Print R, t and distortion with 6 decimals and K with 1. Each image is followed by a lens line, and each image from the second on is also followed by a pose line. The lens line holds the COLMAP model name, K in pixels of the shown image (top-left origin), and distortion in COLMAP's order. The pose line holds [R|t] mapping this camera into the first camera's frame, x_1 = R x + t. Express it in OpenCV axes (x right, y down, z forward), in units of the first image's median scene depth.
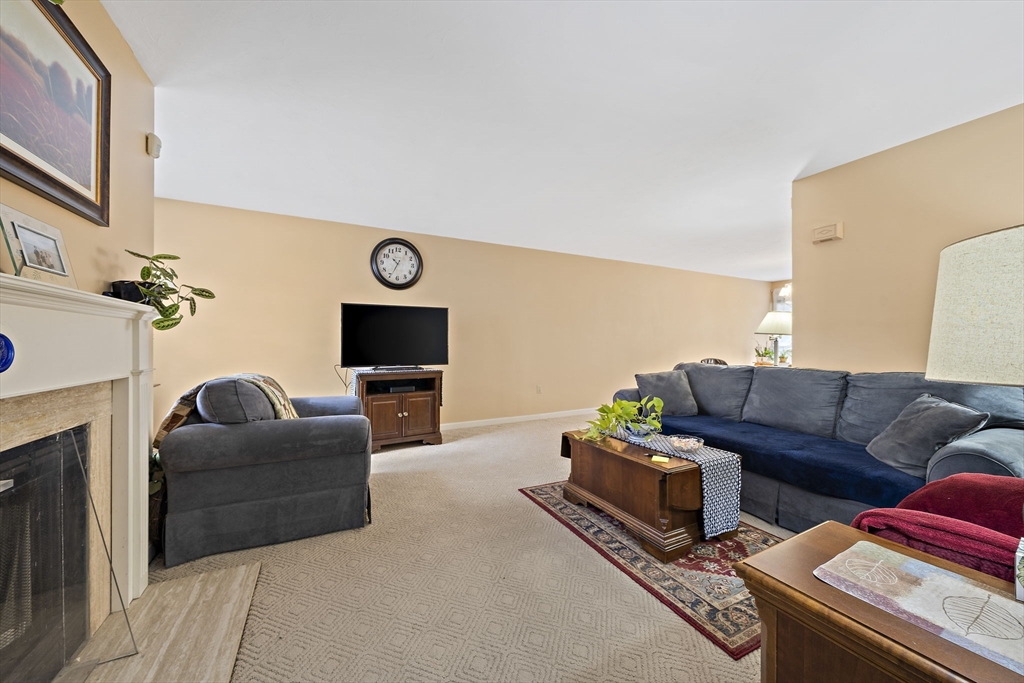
lens RADIAL K [[353.9, 0, 506.8], [0, 353.9, 342.4], [0, 0, 1]] dist [-0.006125, -0.000210]
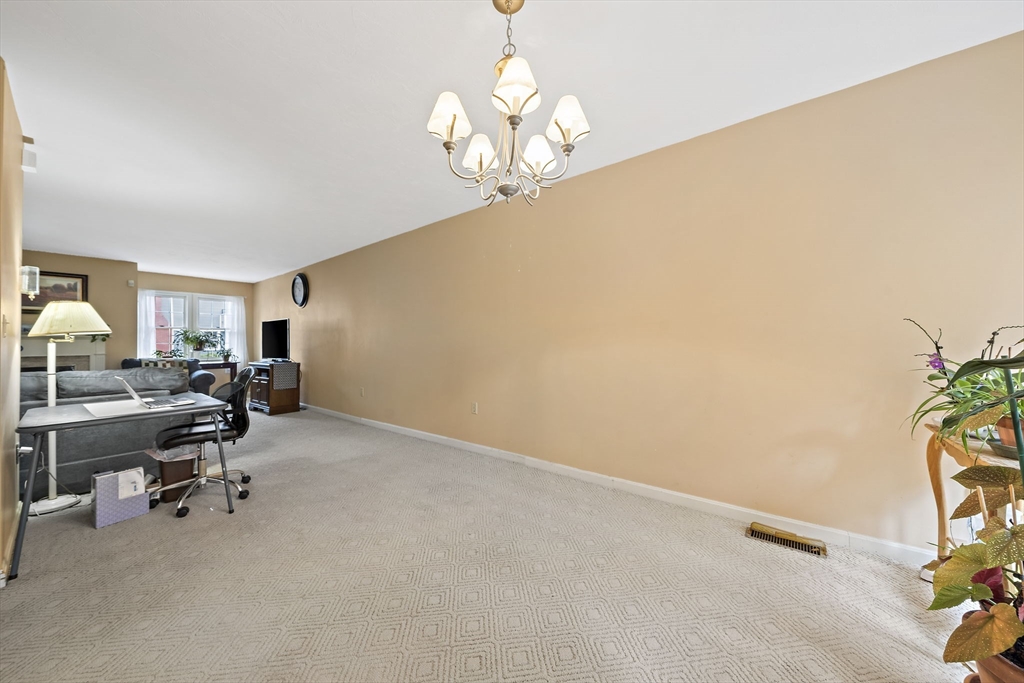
lens RADIAL K [[353.9, 0, 508.3], [0, 353.9, 350.0], [0, 0, 1]] dist [-0.006125, -0.000210]
pose [[0.410259, 0.012824, -0.911879, 2.375064], [0.011790, 0.999743, 0.019364, 0.009882], [0.911893, -0.018695, 0.410002, 2.029570]]
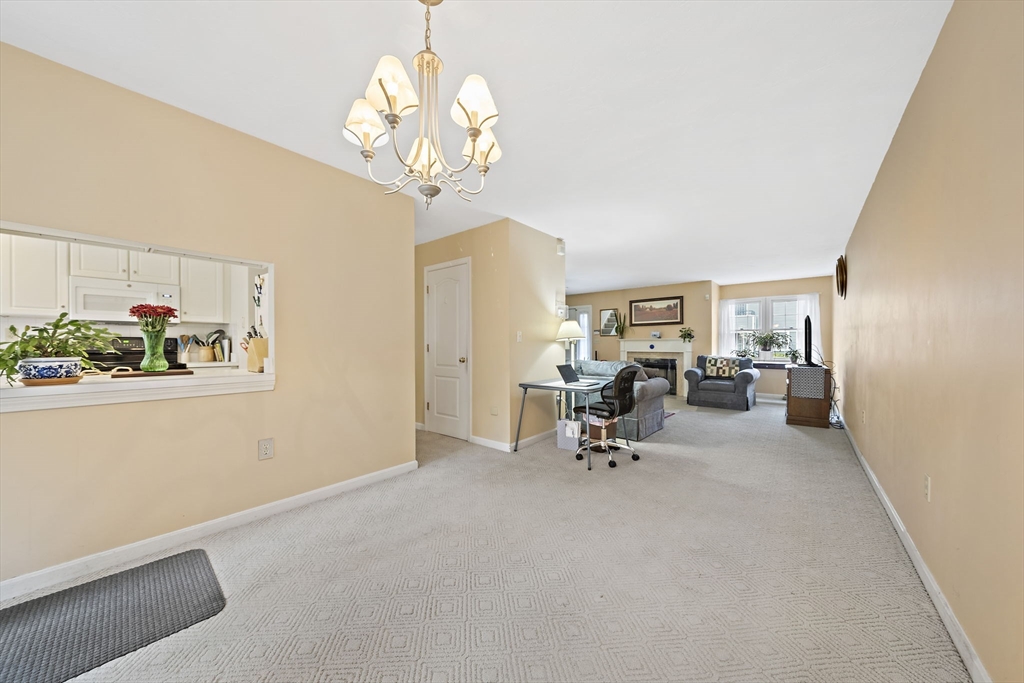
lens RADIAL K [[353.9, 0, 508.6], [0, 353.9, 343.3], [0, 0, 1]] dist [-0.006125, -0.000210]
pose [[-0.914051, -0.004846, -0.405569, 2.014543], [-0.003290, 0.999984, -0.004533, -0.000785], [0.405585, -0.002809, -0.914053, 2.786956]]
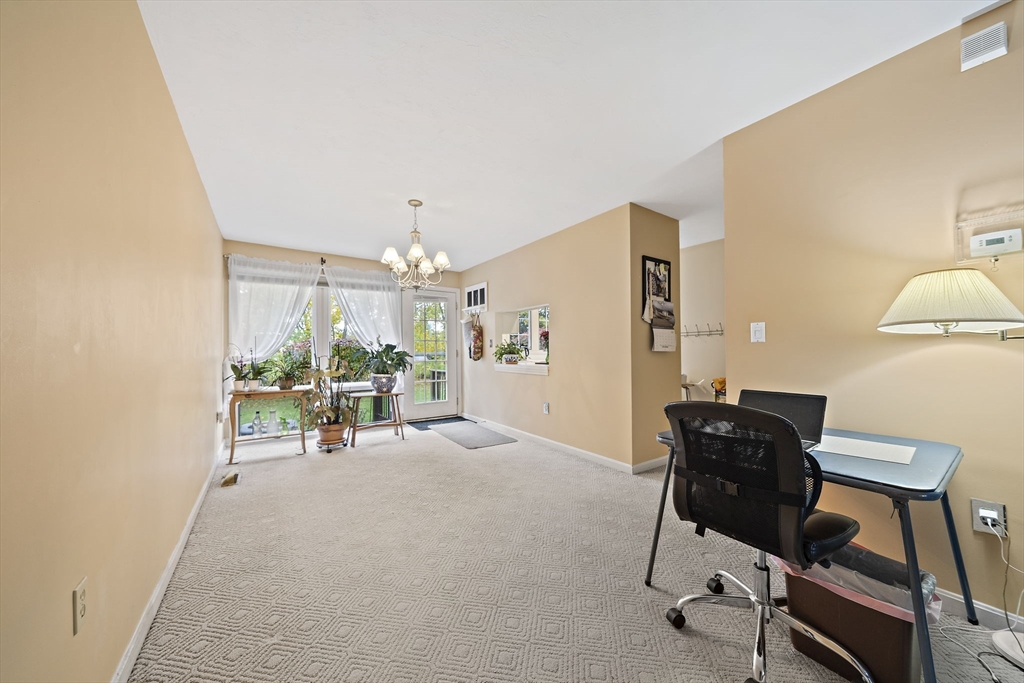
lens RADIAL K [[353.9, 0, 509.1], [0, 353.9, 348.3], [0, 0, 1]] dist [-0.006125, -0.000210]
pose [[-0.121799, 0.012401, 0.992477, 0.589475], [0.002078, 0.999923, -0.012239, 0.008345], [-0.992553, 0.000571, -0.121815, 2.079315]]
